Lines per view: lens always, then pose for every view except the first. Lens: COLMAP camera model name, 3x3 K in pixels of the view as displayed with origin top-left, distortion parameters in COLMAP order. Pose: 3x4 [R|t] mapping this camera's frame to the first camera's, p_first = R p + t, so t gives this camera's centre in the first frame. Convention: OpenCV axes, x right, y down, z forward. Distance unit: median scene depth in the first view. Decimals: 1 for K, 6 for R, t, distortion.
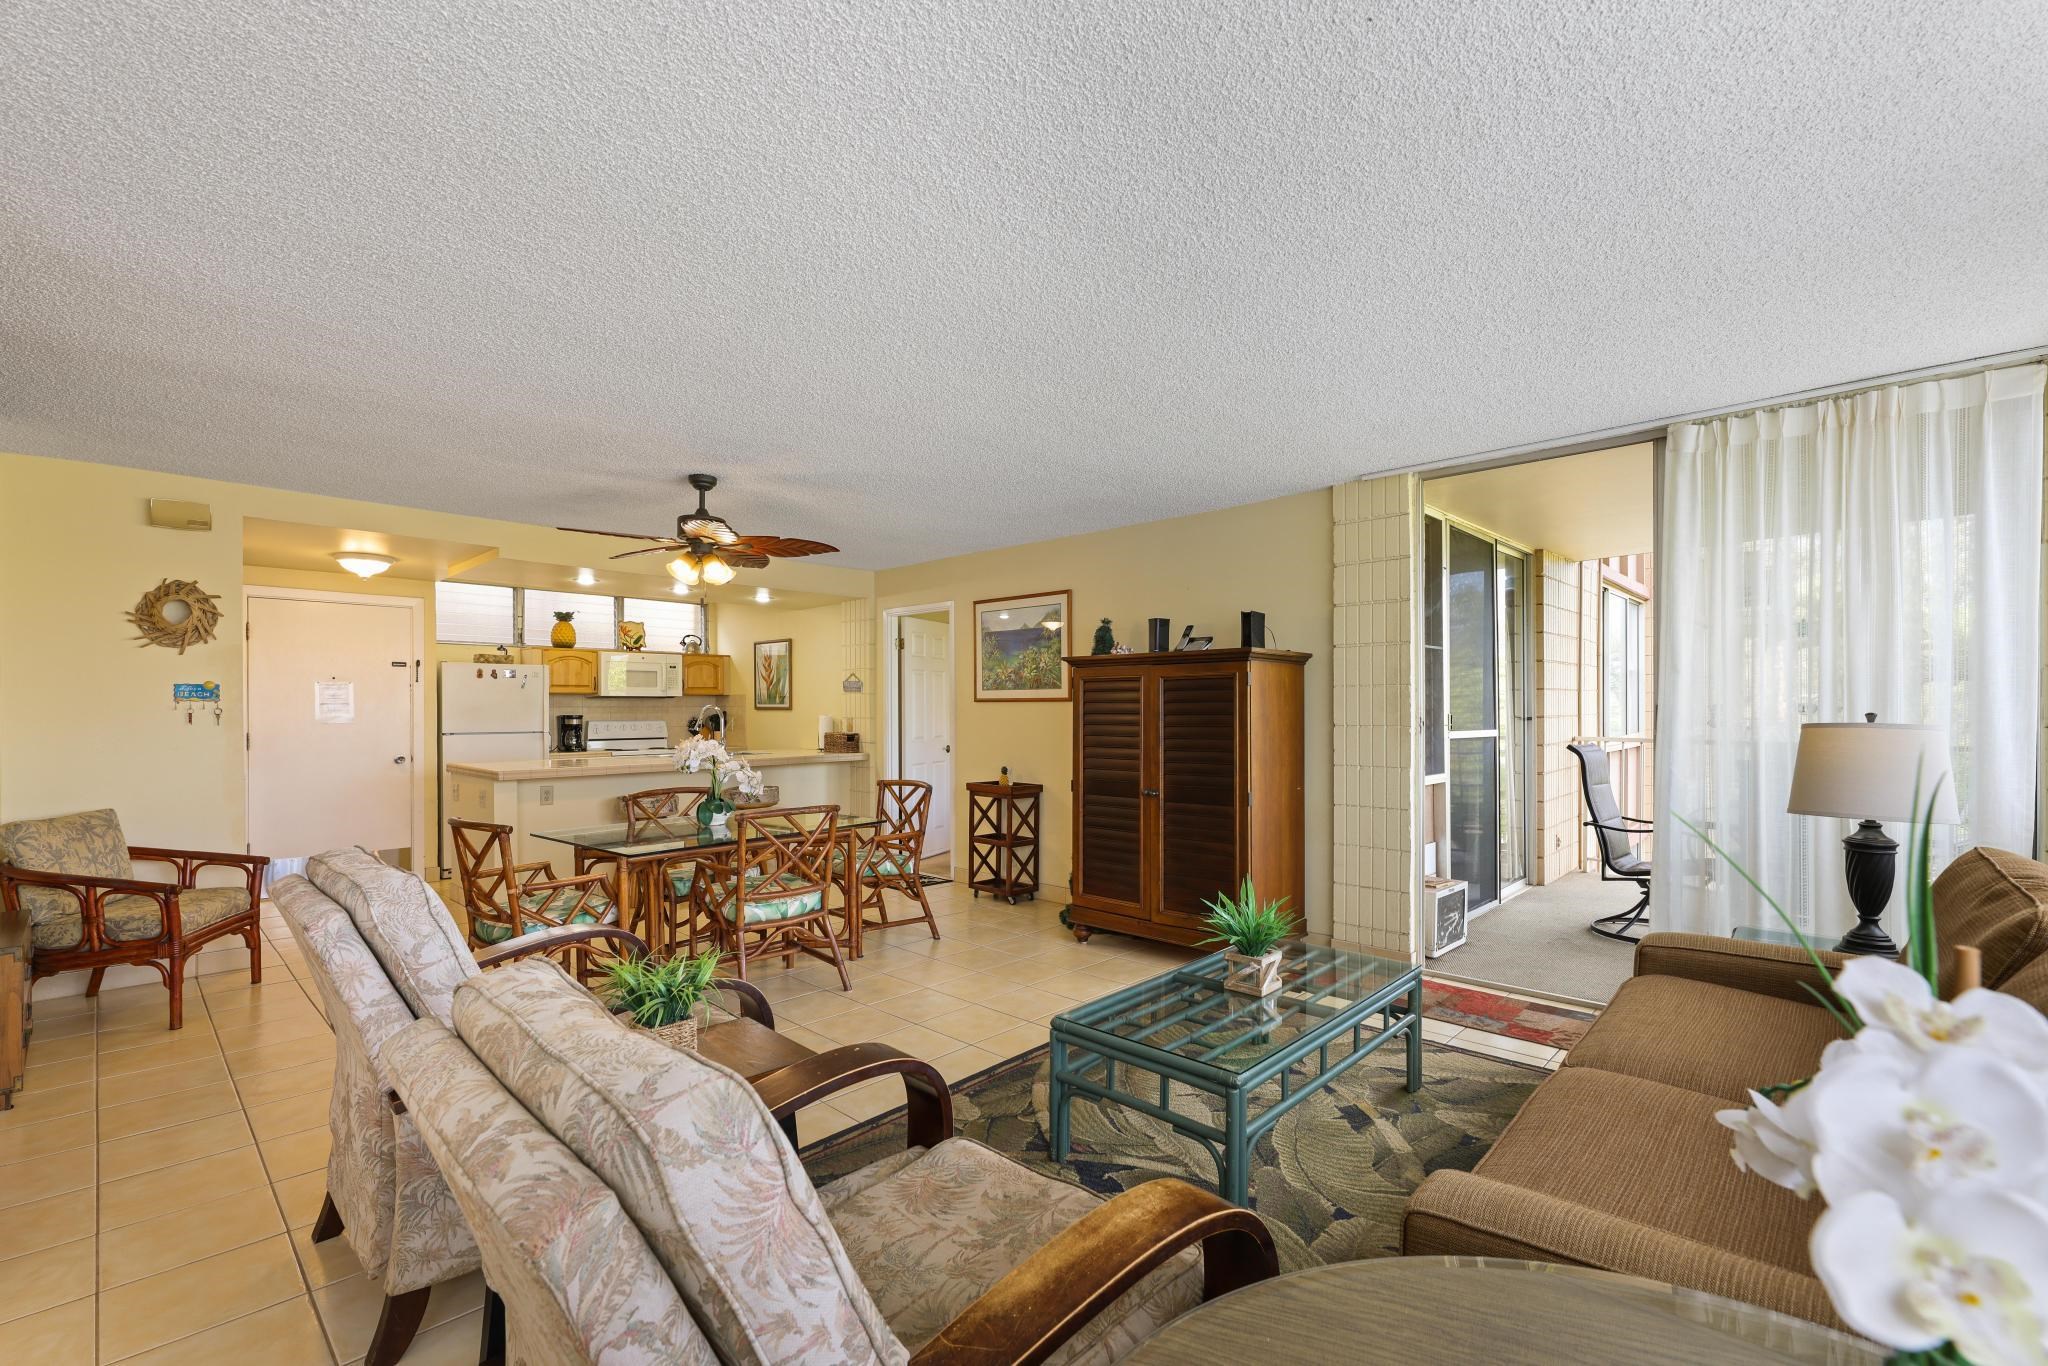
lens RADIAL K [[902.1, 0, 1035.5], [0, 902.1, 708.1], [0, 0, 1]] dist [-0.009325, -0.000503]
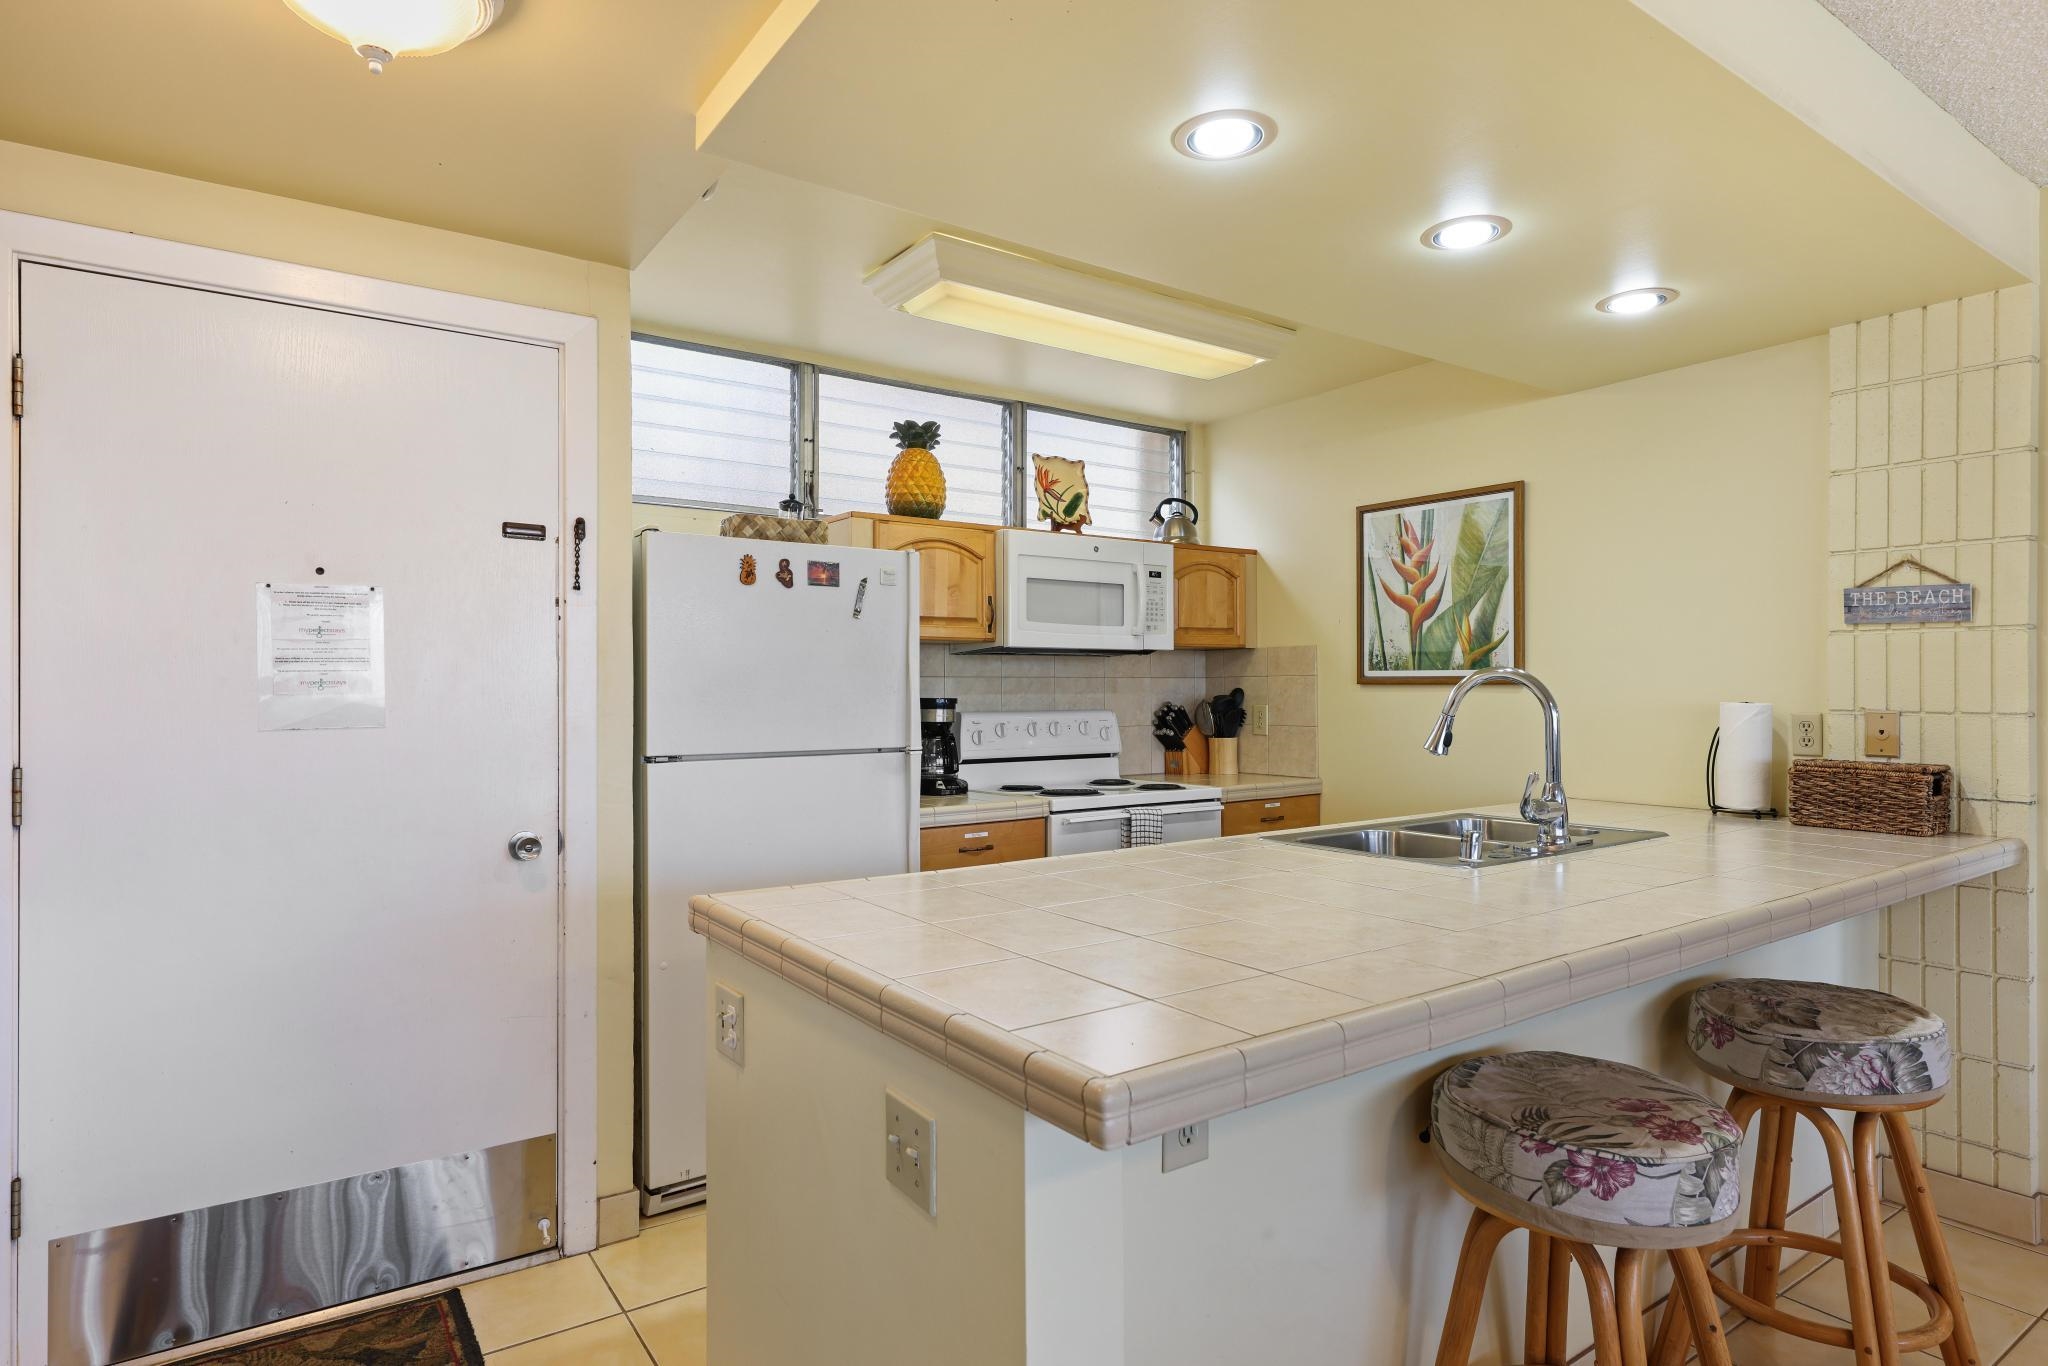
lens RADIAL K [[1127.1, 0, 1021.9], [0, 1127.1, 685.2], [0, 0, 1]] dist [0.000707, -0.000280]
pose [[0.980348, 0.001211, -0.197274, -0.472461], [-0.001226, 0.999999, 0.000046, 0.002937], [0.197274, 0.000197, 0.980348, 0.665100]]
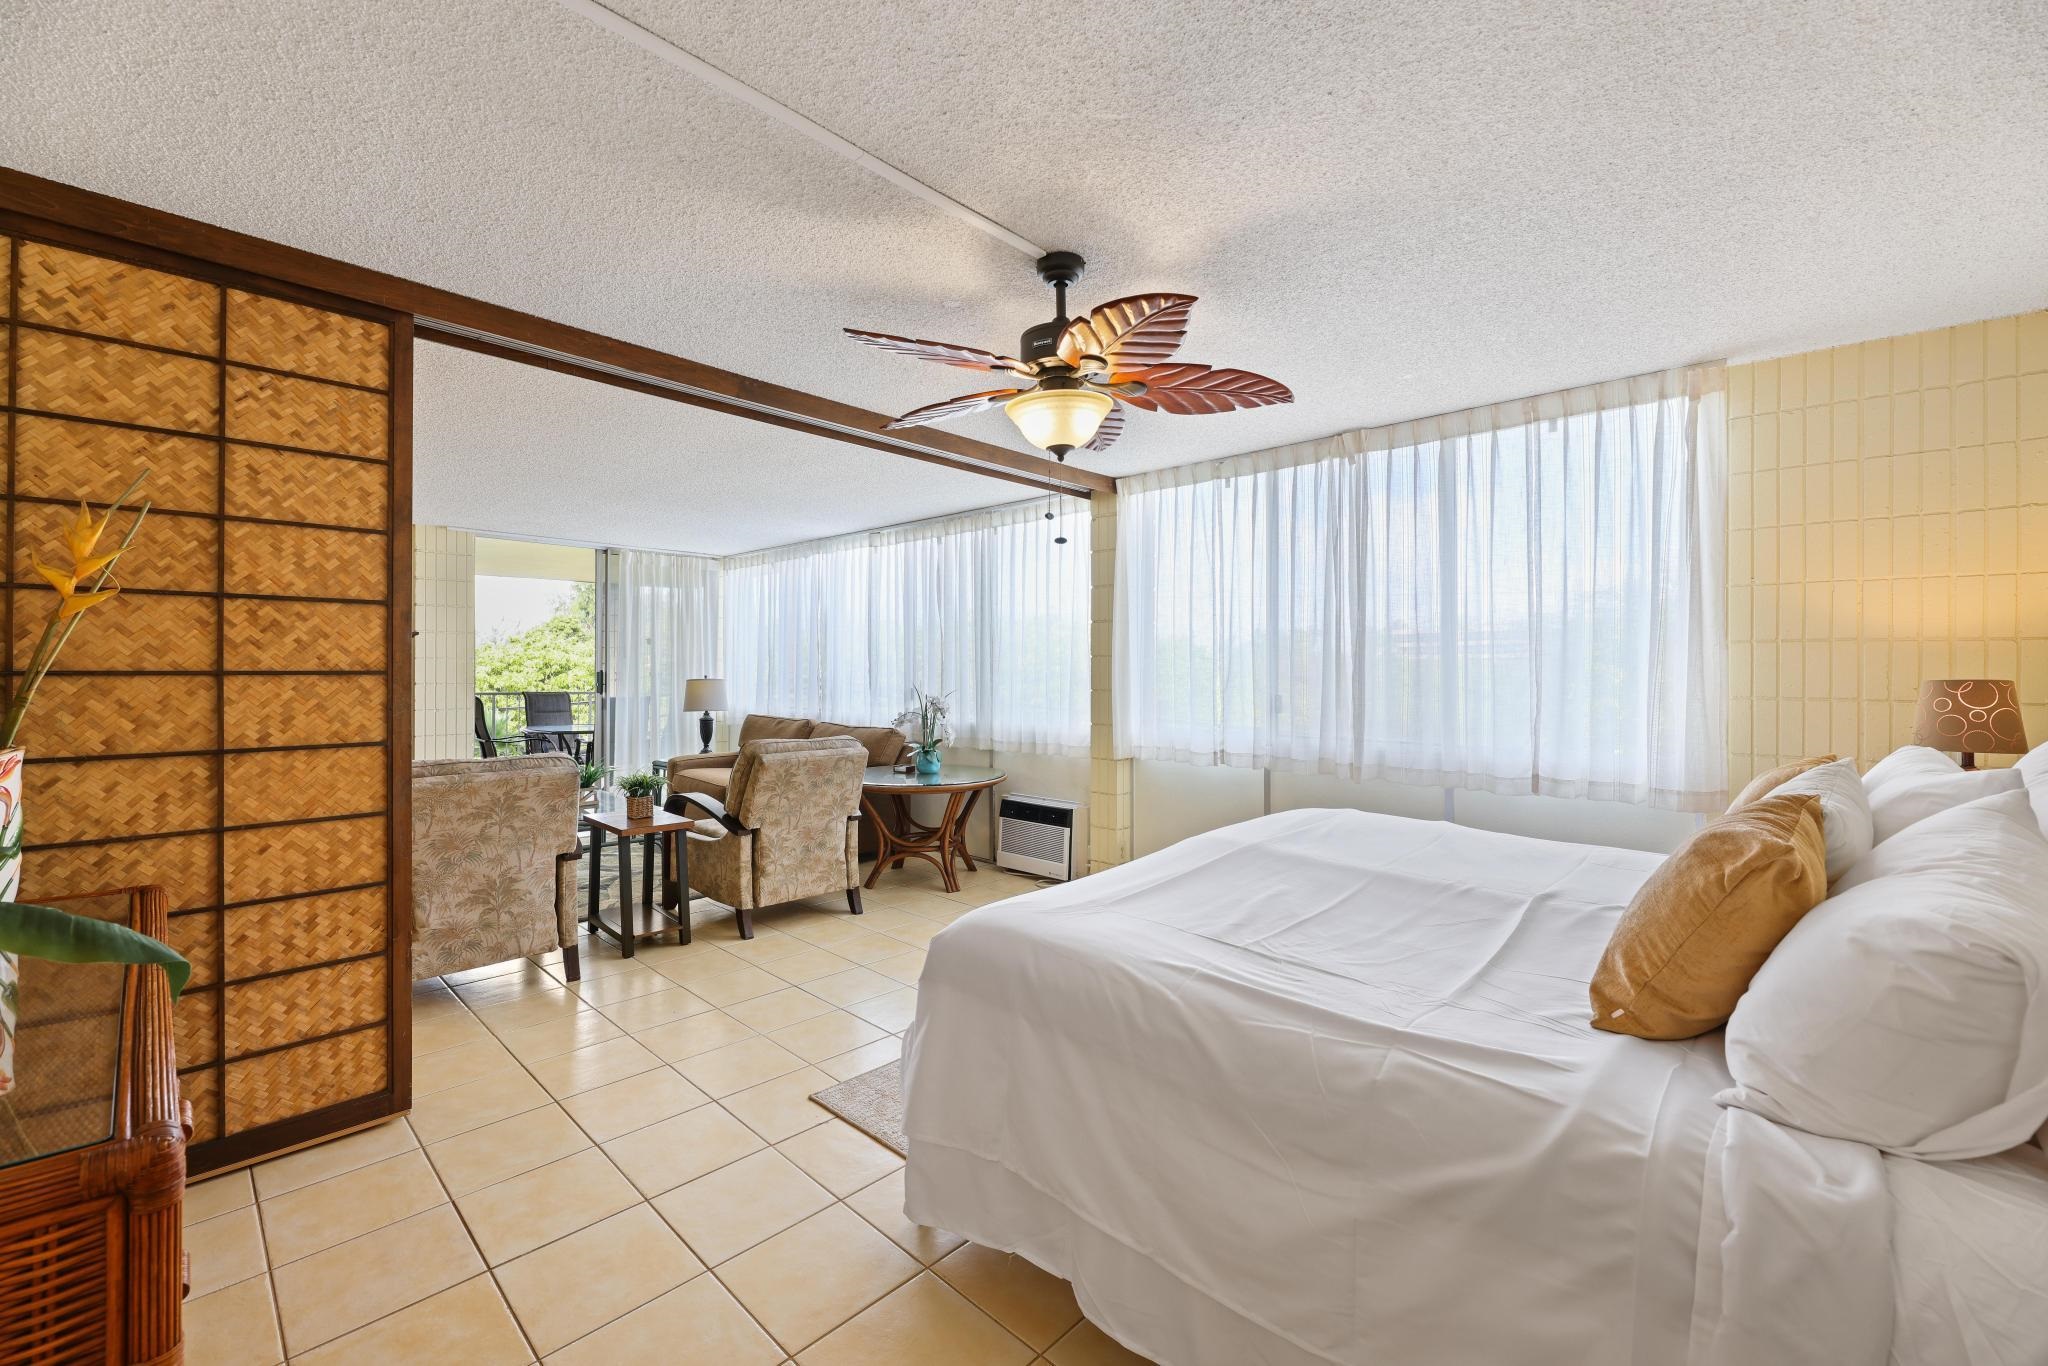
lens RADIAL K [[825.1, 0, 1019.6], [0, 825.1, 680.2], [0, 0, 1]] dist [-0.004967, -0.000691]
pose [[0.002670, -0.004927, 0.999984, -0.732125], [-0.003204, 0.999983, 0.004936, 0.001491], [-0.999991, -0.003217, 0.002655, -0.011757]]
